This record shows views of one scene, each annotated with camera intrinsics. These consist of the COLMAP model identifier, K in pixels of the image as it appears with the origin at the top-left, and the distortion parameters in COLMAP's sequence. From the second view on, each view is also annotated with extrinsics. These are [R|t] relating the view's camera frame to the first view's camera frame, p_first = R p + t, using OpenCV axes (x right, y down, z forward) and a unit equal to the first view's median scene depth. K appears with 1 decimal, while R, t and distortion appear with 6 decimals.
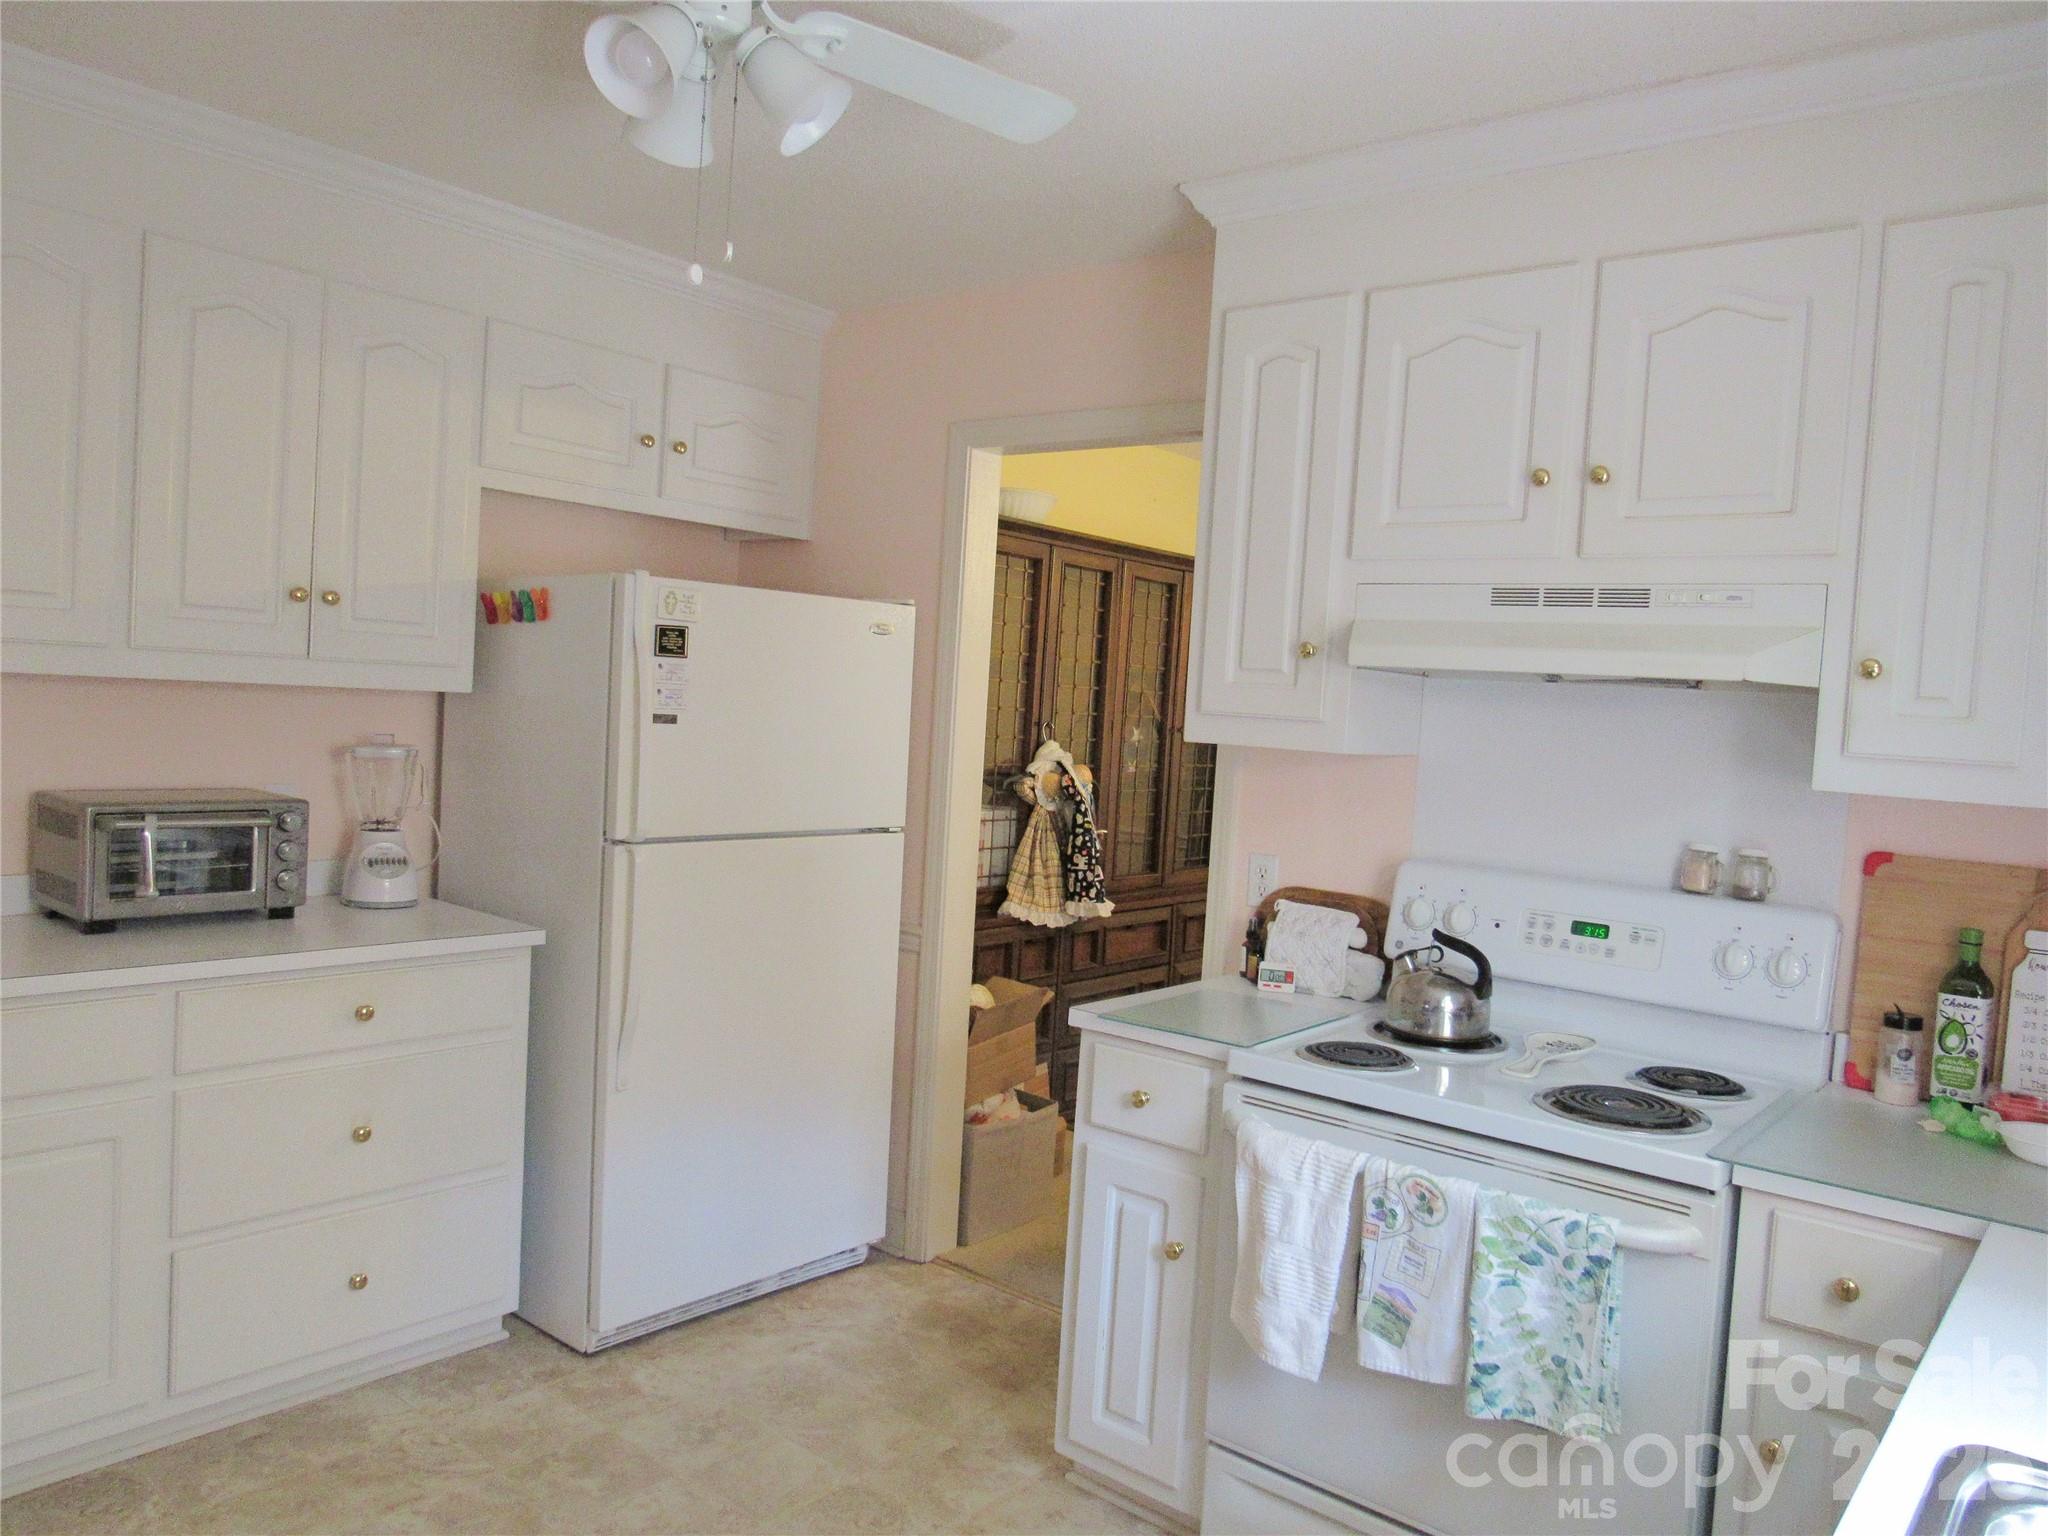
lens RADIAL K [[1455.8, 0, 1017.3], [0, 1455.8, 768.3], [0, 0, 1]] dist [-0.035768, 0.012845]
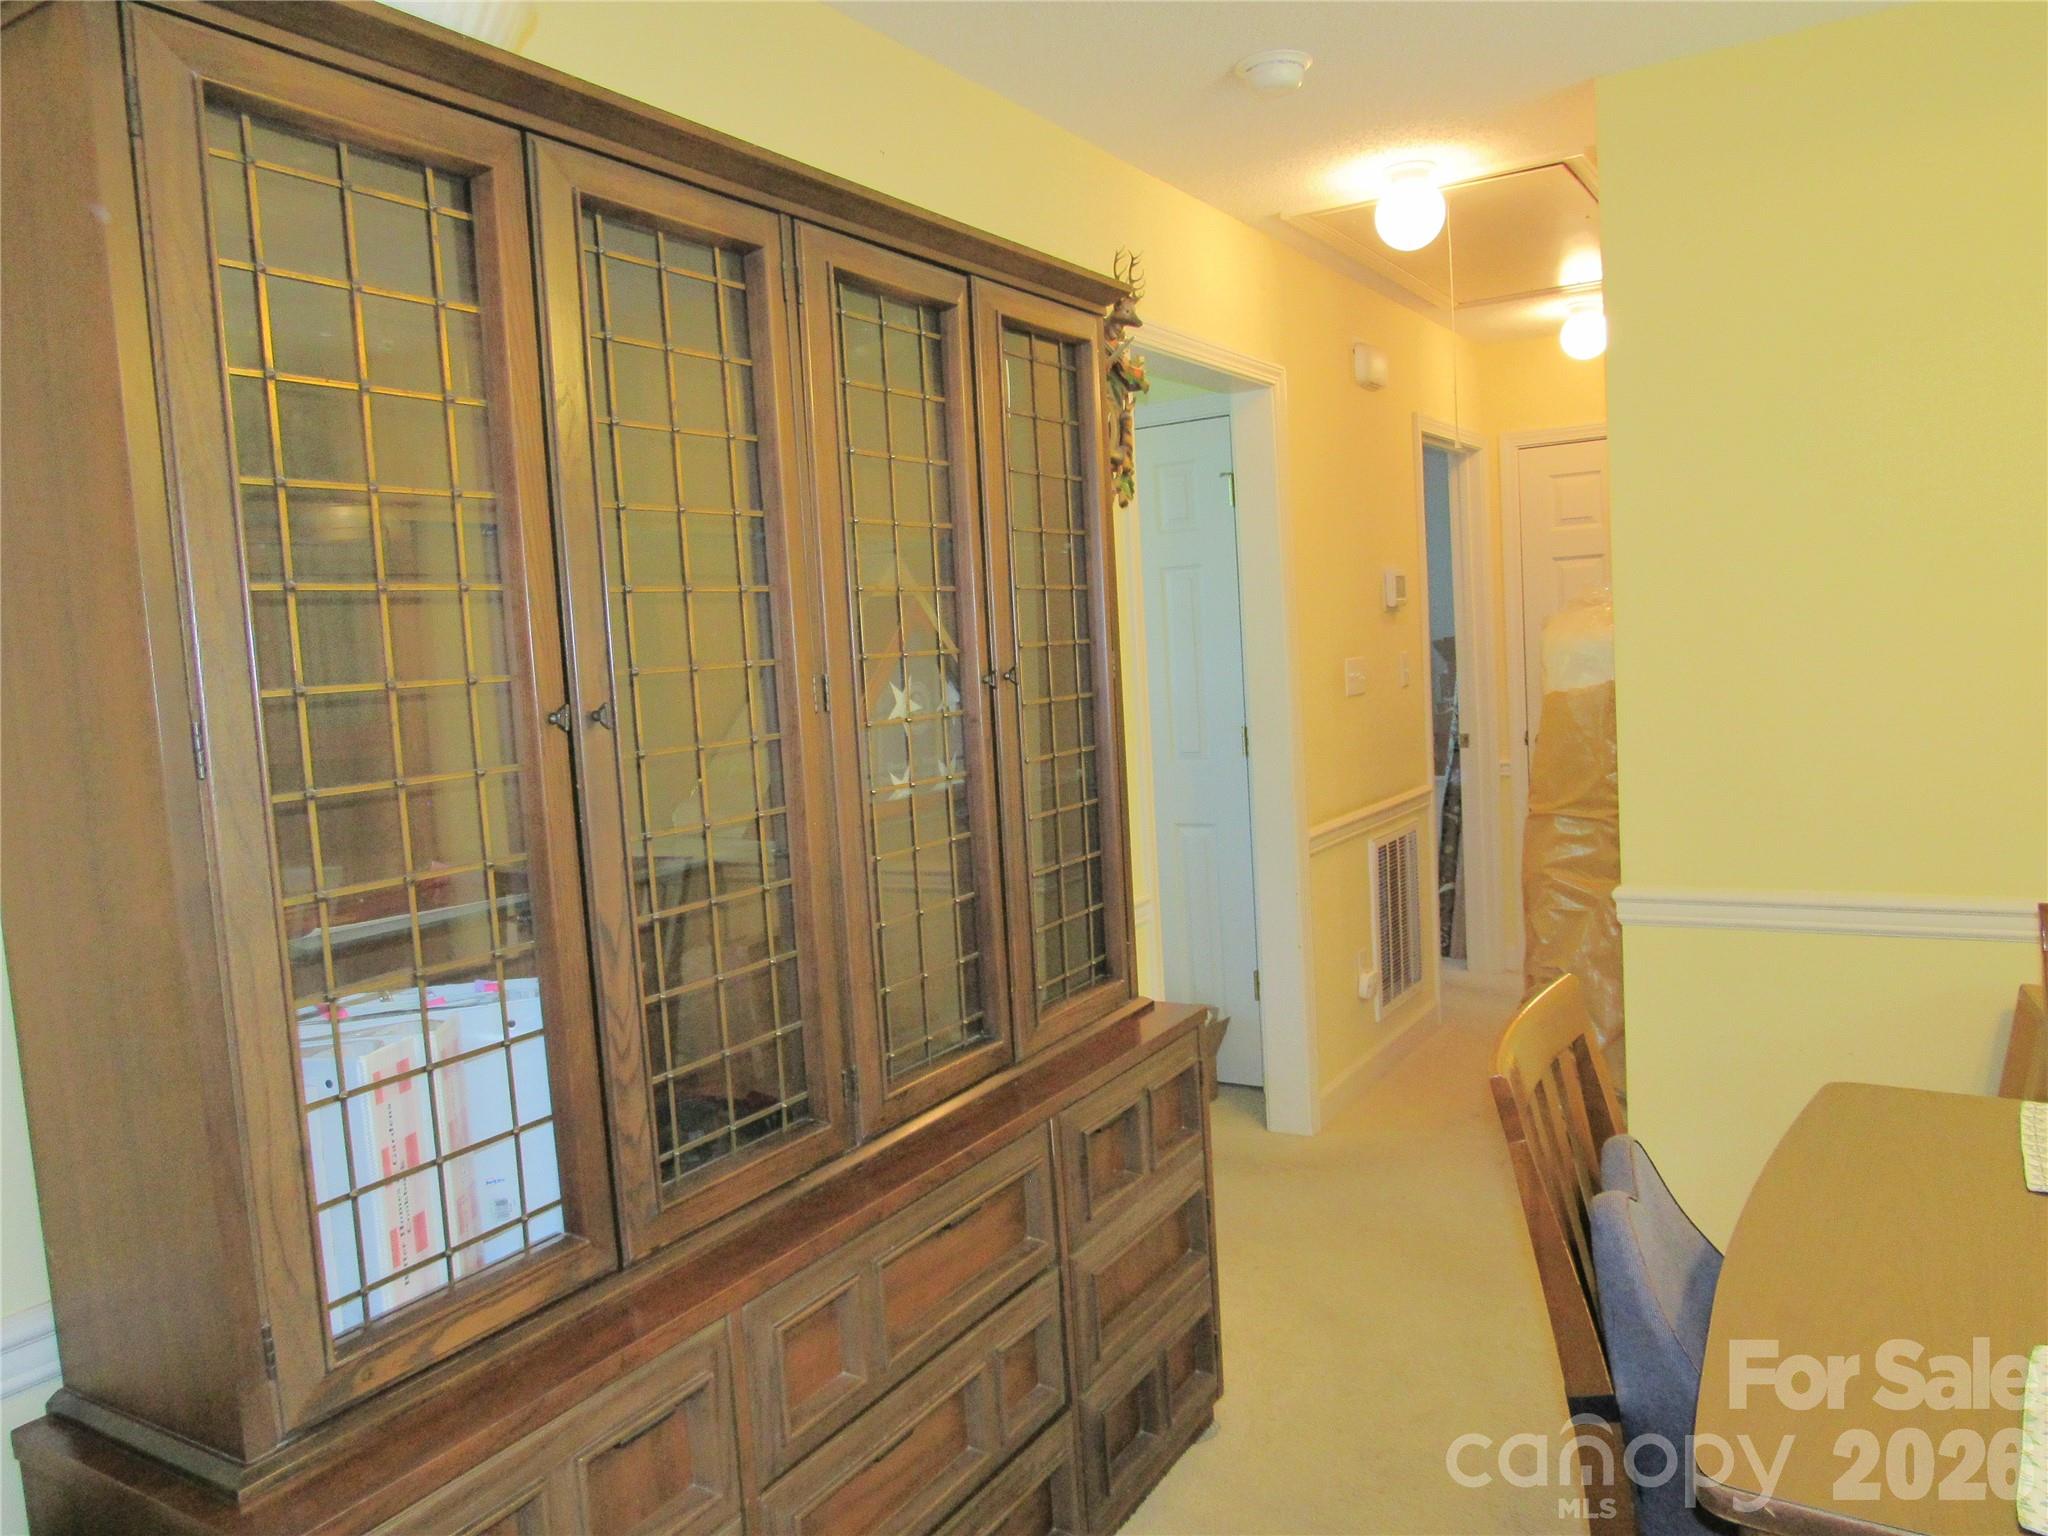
lens RADIAL K [[1455.8, 0, 1017.3], [0, 1455.8, 768.3], [0, 0, 1]] dist [-0.035768, 0.012845]
pose [[0.982004, -0.133183, 0.133906, 0.092894], [0.127945, 0.990666, 0.047028, -0.032136], [-0.138920, -0.029049, 0.989878, 0.968594]]
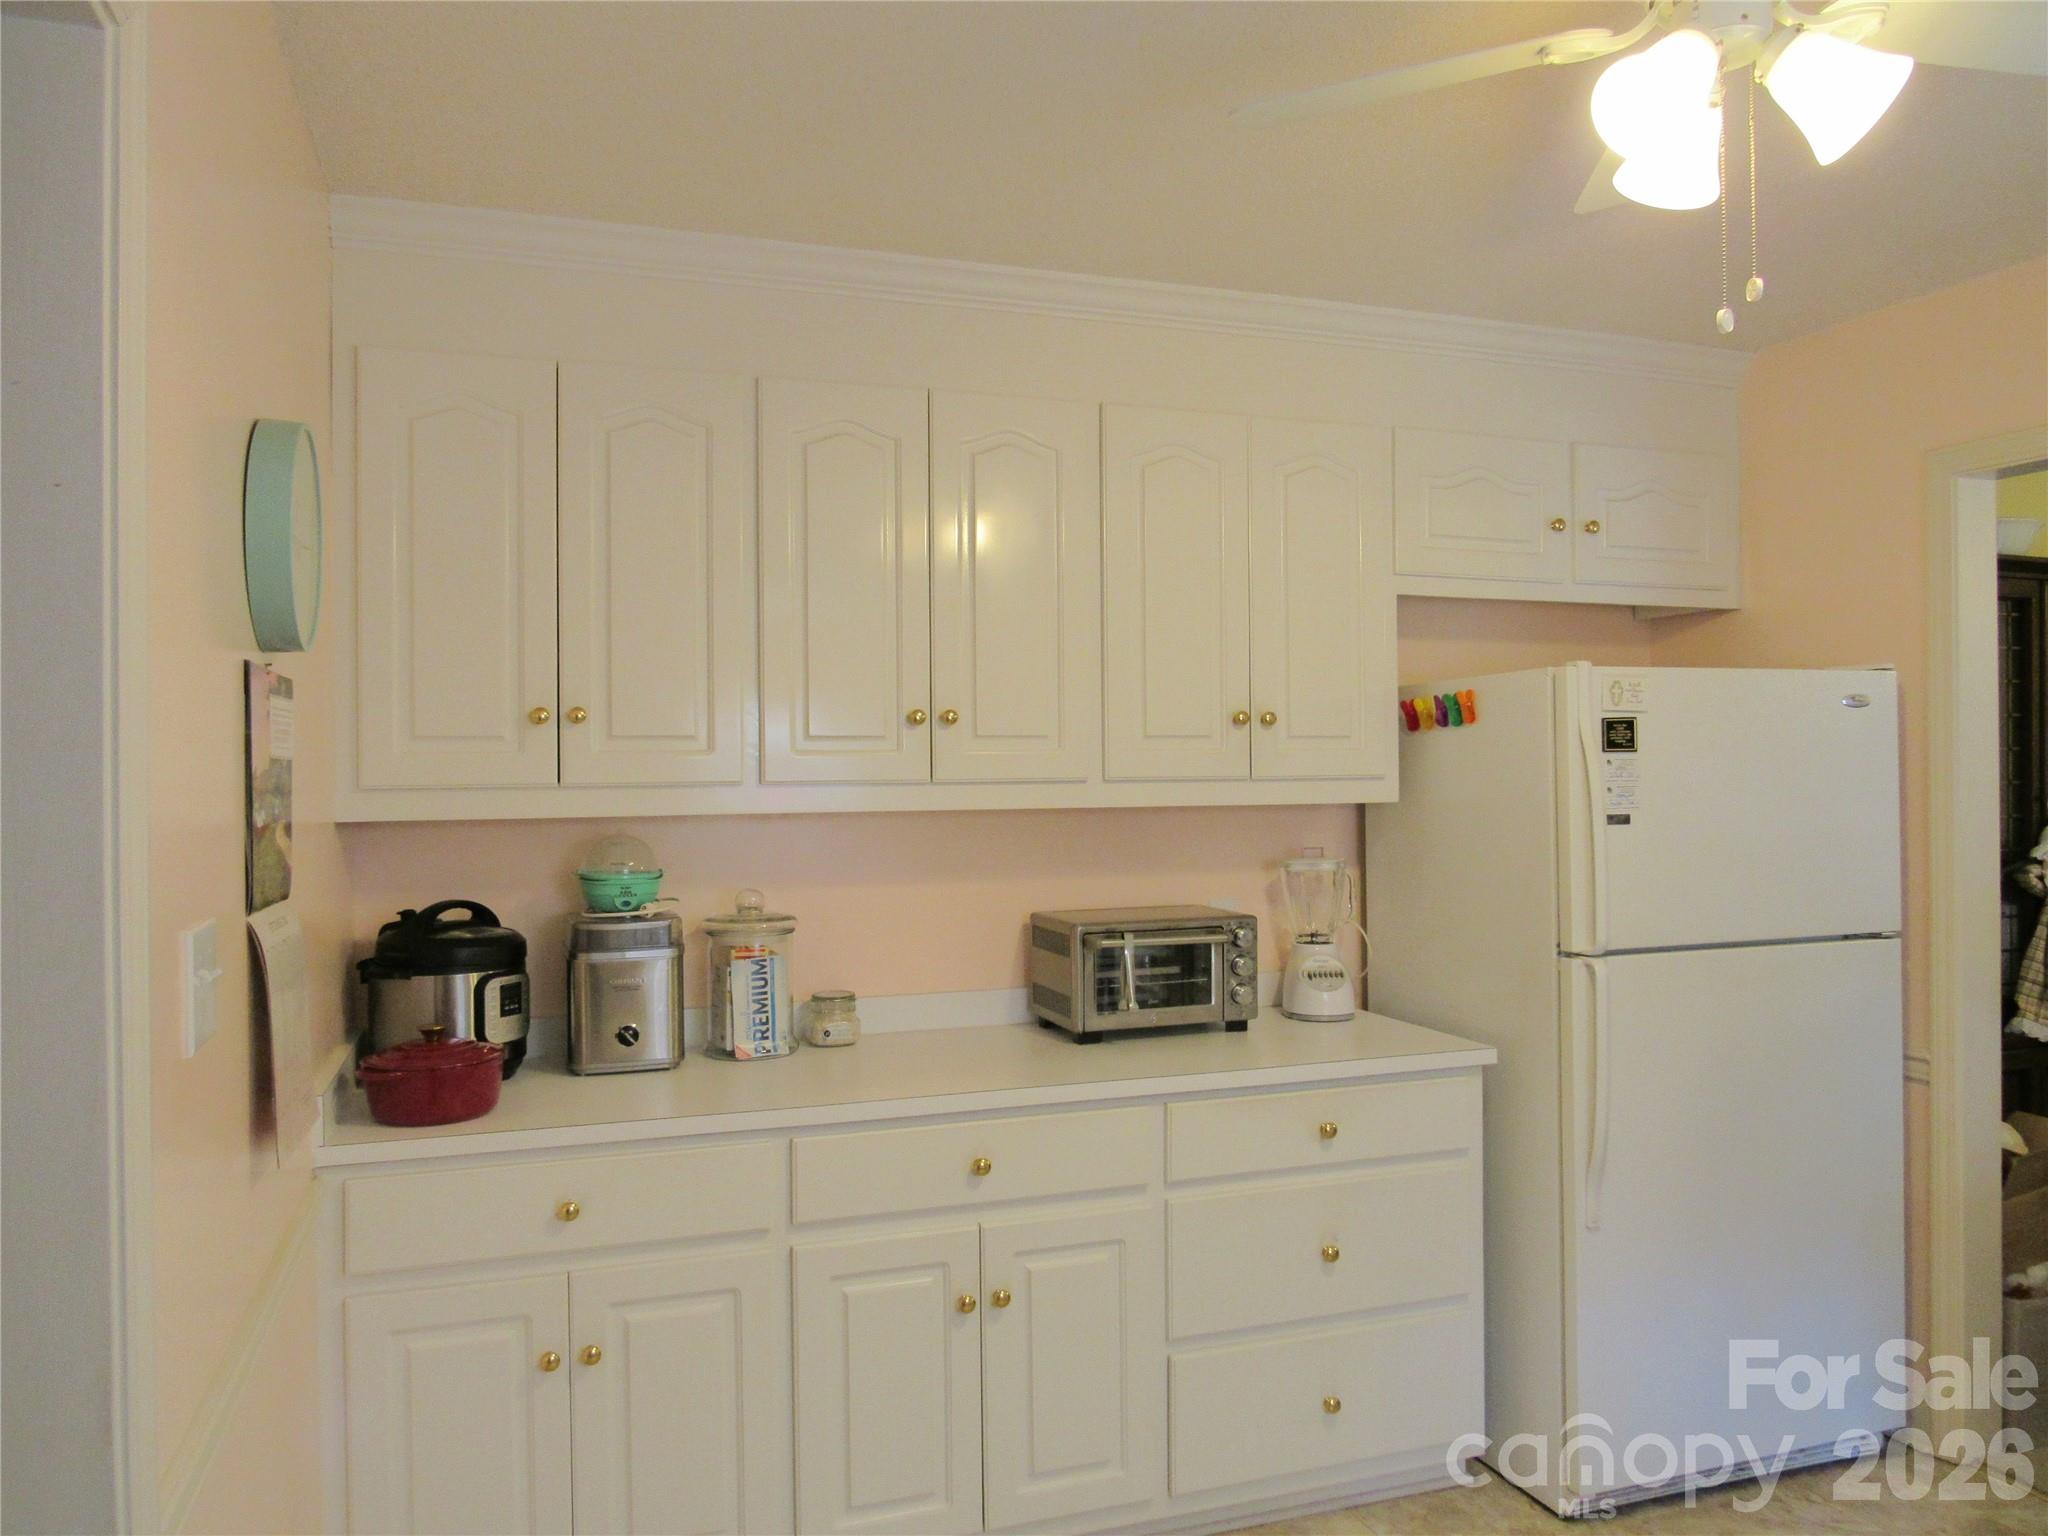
lens RADIAL K [[1455.8, 0, 1017.3], [0, 1455.8, 768.3], [0, 0, 1]] dist [-0.035768, 0.012845]
pose [[0.851131, -0.069088, -0.520388, -0.086162], [0.034739, 0.996542, -0.075485, -0.010187], [0.523803, 0.046169, 0.850587, 0.022231]]
